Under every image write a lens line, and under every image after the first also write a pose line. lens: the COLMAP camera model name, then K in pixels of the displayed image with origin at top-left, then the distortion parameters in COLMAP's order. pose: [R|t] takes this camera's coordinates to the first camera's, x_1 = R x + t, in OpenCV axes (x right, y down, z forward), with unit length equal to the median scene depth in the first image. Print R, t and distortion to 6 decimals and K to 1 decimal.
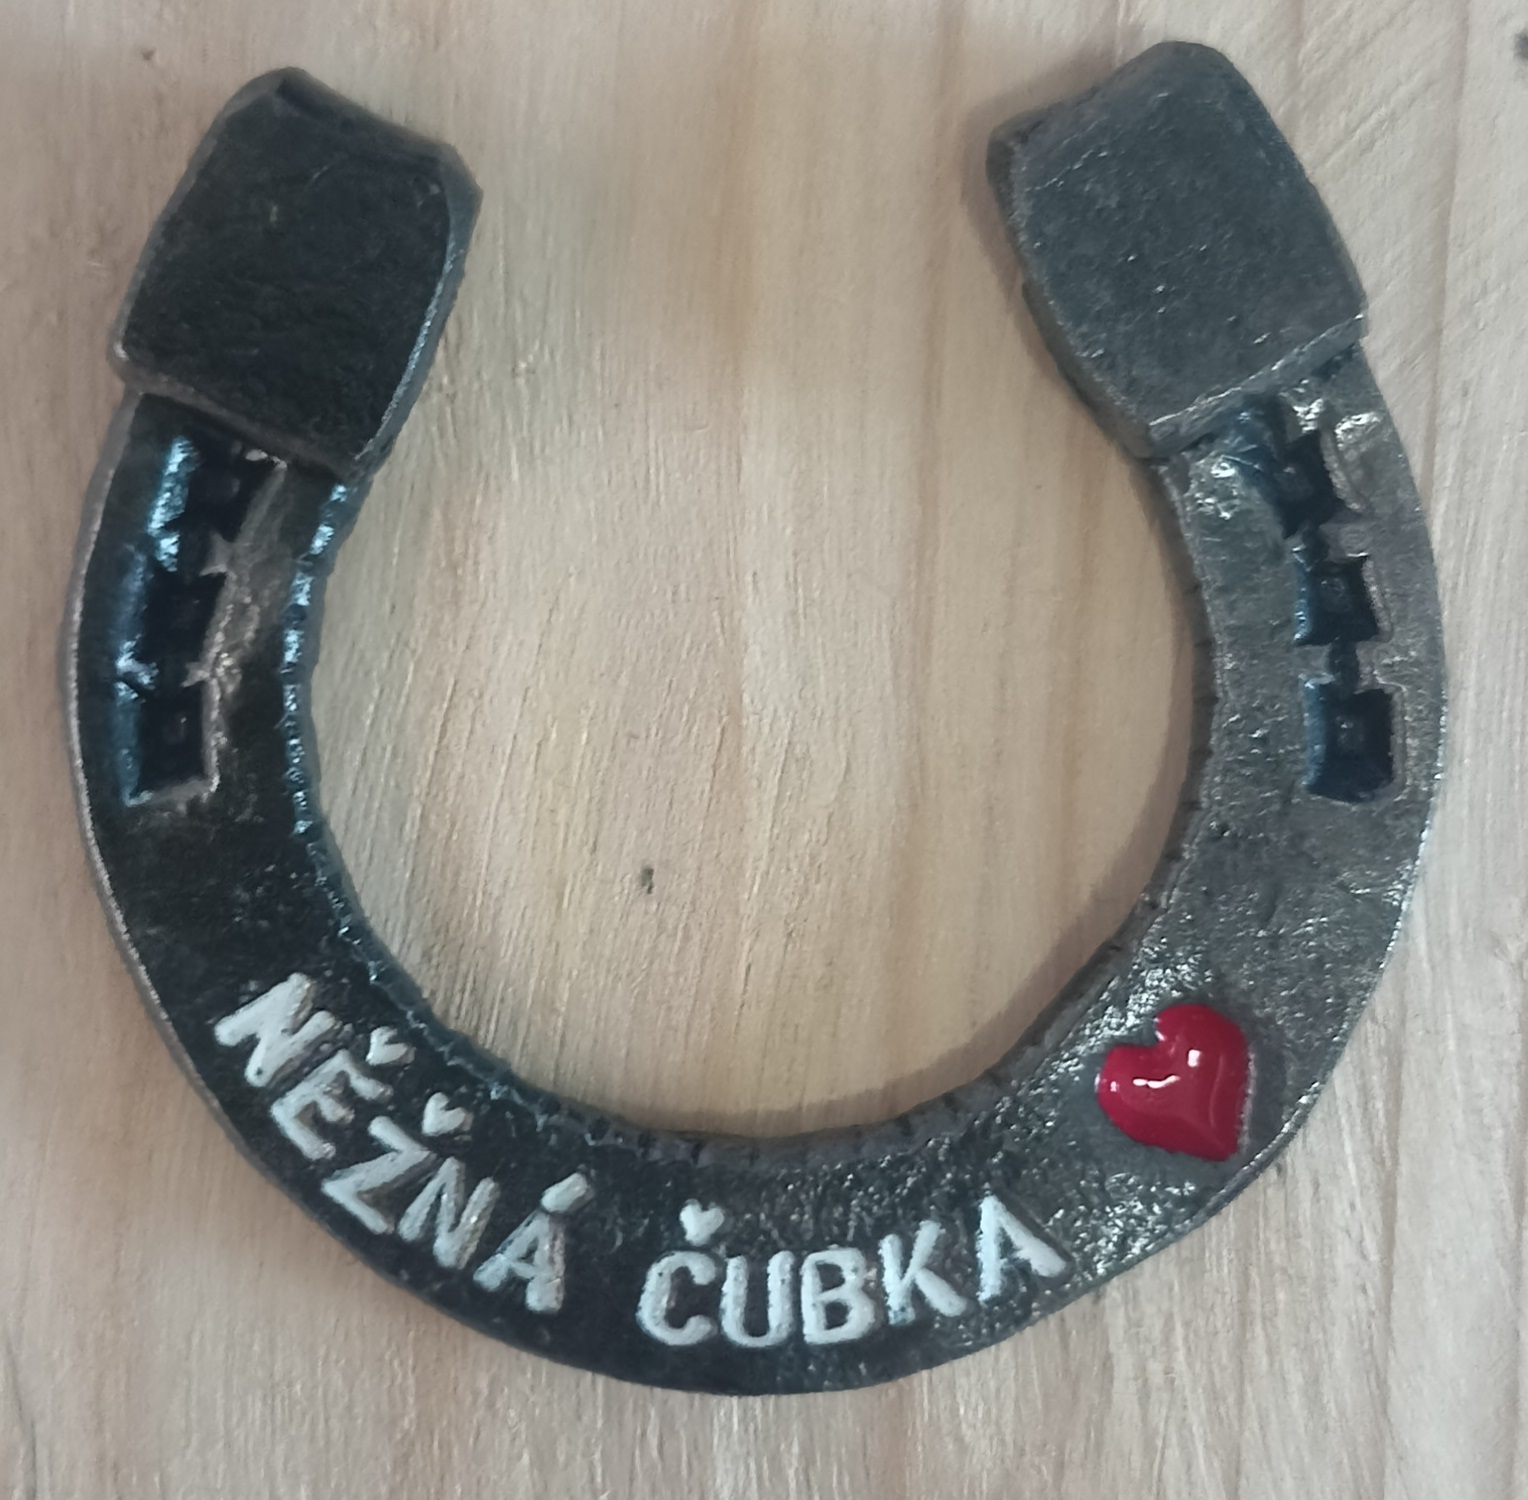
lens RADIAL K [[620.4, 0, 762.5], [0, 620.4, 750.5], [0, 0, 1]] dist [0.000334, -0.000029]
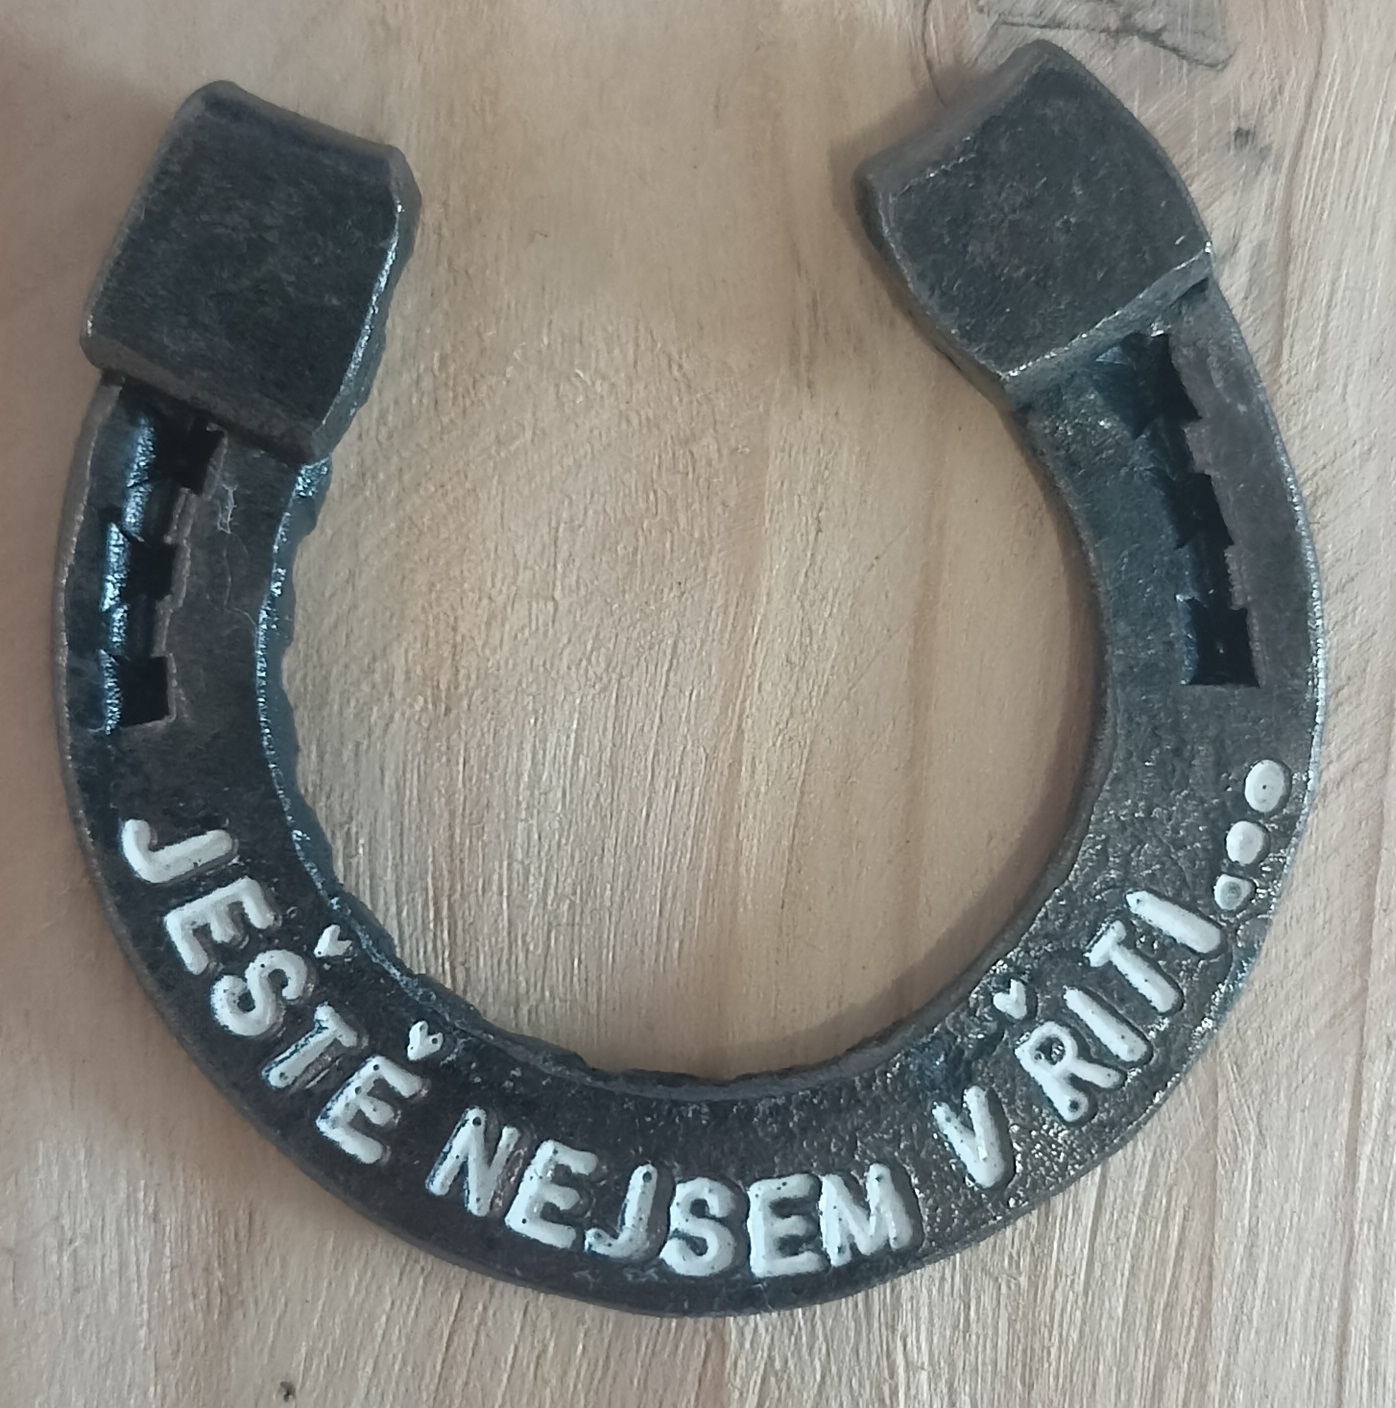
lens RADIAL K [[571.8, 0, 694.8], [0, 571.8, 708.0], [0, 0, 1]] dist [-0.001043, 0.000250]
pose [[0.999981, 0.005129, 0.003440, -0.095283], [-0.005125, 0.999986, -0.001304, -1.141539], [-0.003447, 0.001287, 0.999993, -0.002019]]
